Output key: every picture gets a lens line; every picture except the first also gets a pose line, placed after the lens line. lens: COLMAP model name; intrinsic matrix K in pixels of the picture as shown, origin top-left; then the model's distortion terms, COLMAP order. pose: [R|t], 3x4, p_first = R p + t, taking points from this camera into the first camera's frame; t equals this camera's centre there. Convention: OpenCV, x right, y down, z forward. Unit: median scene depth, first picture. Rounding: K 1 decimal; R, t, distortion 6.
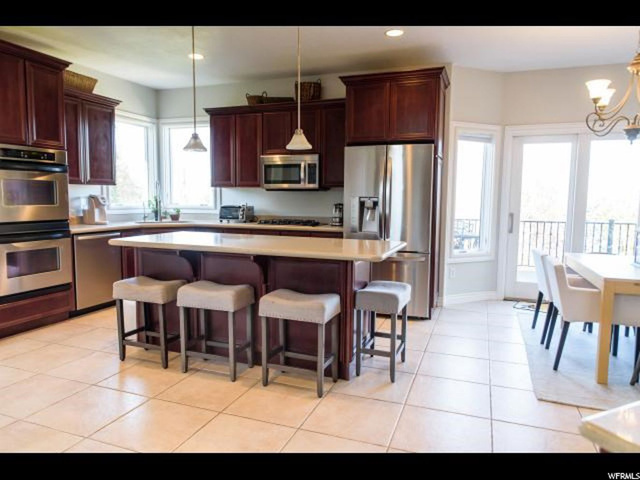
lens RADIAL K [[424.7, 0, 329.7], [0, 424.7, 240.3], [0, 0, 1]] dist [-0.007054, 0.001947]
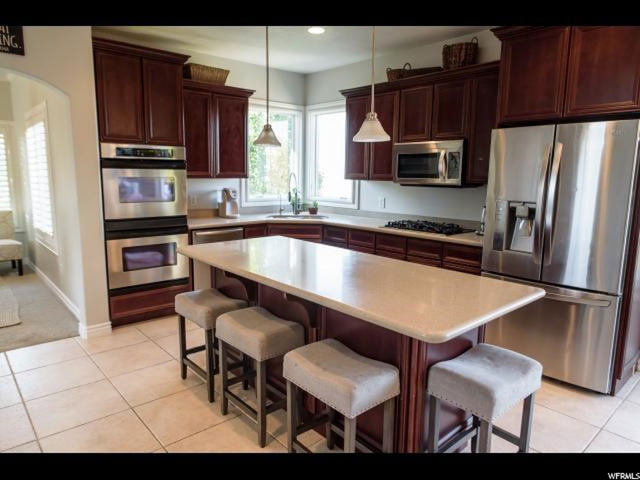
lens RADIAL K [[424.7, 0, 323.0], [0, 424.7, 239.7], [0, 0, 1]] dist [-0.007054, 0.001947]
pose [[0.882302, 0.076235, -0.464469, 0.118087], [-0.054980, 0.996733, 0.059157, -0.057217], [0.467462, -0.026658, 0.883611, 0.216077]]
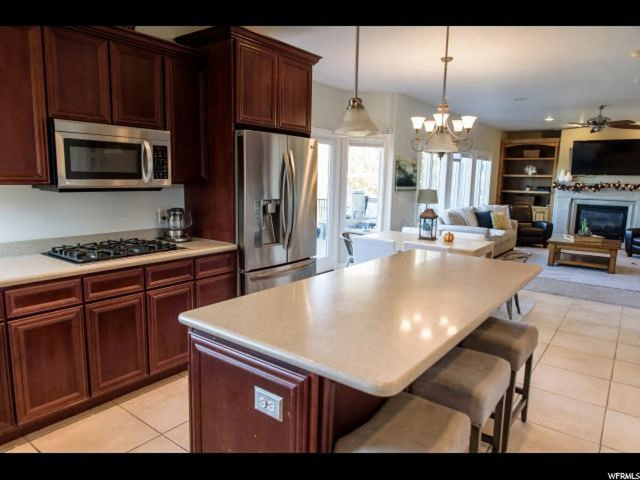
lens RADIAL K [[424.7, 0, 314.0], [0, 424.7, 240.6], [0, 0, 1]] dist [-0.007054, 0.001947]
pose [[0.307518, -0.145878, 0.940294, -0.565269], [0.076194, 0.988781, 0.128482, -0.110474], [-0.948487, 0.032134, 0.315183, 0.619603]]
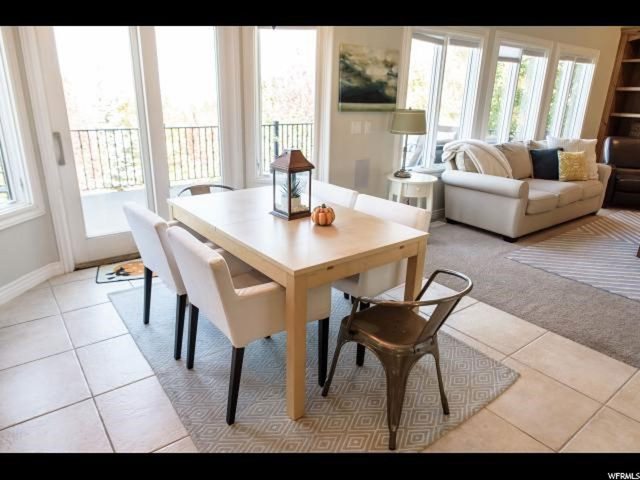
lens RADIAL K [[424.7, 0, 315.5], [0, 424.7, 239.2], [0, 0, 1]] dist [-0.007054, 0.001947]
pose [[0.547615, -0.270490, 0.791803, 0.123242], [0.067730, 0.957531, 0.280262, -0.068524], [-0.833985, -0.099847, 0.542679, 0.384863]]
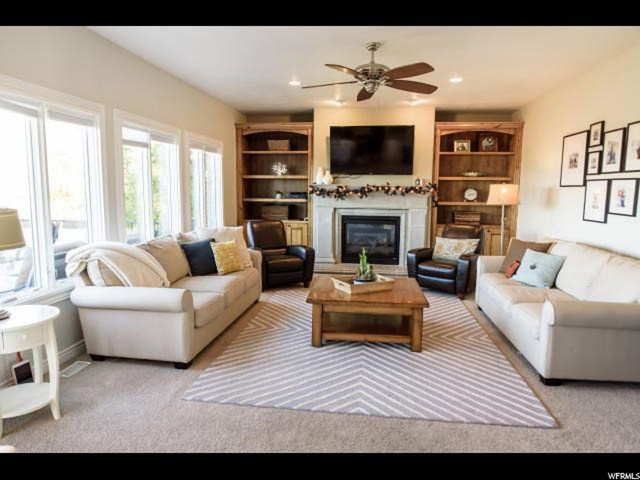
lens RADIAL K [[424.7, 0, 318.8], [0, 424.7, 239.7], [0, 0, 1]] dist [-0.007054, 0.001947]
pose [[-0.213169, -0.133091, 0.967908, 0.375124], [0.085984, 0.984279, 0.154279, -0.074906], [-0.973224, 0.116112, -0.198374, 0.427143]]
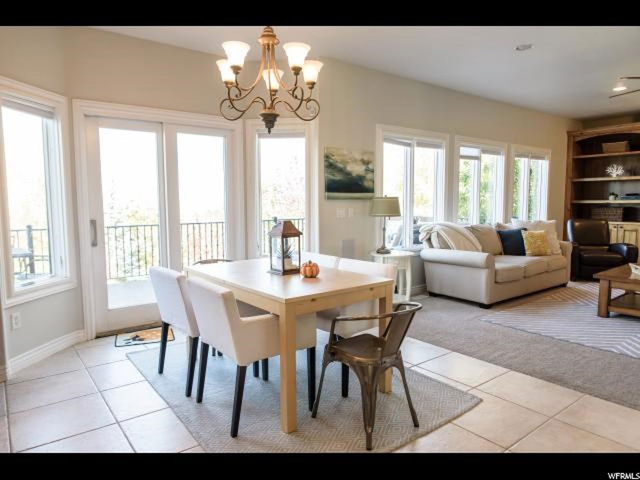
lens RADIAL K [[424.7, 0, 314.3], [0, 424.7, 238.0], [0, 0, 1]] dist [-0.007054, 0.001947]
pose [[0.545719, -0.089311, 0.833195, 0.024176], [0.096347, 0.994397, 0.043486, -0.030112], [-0.832411, 0.056545, 0.551266, 0.303442]]
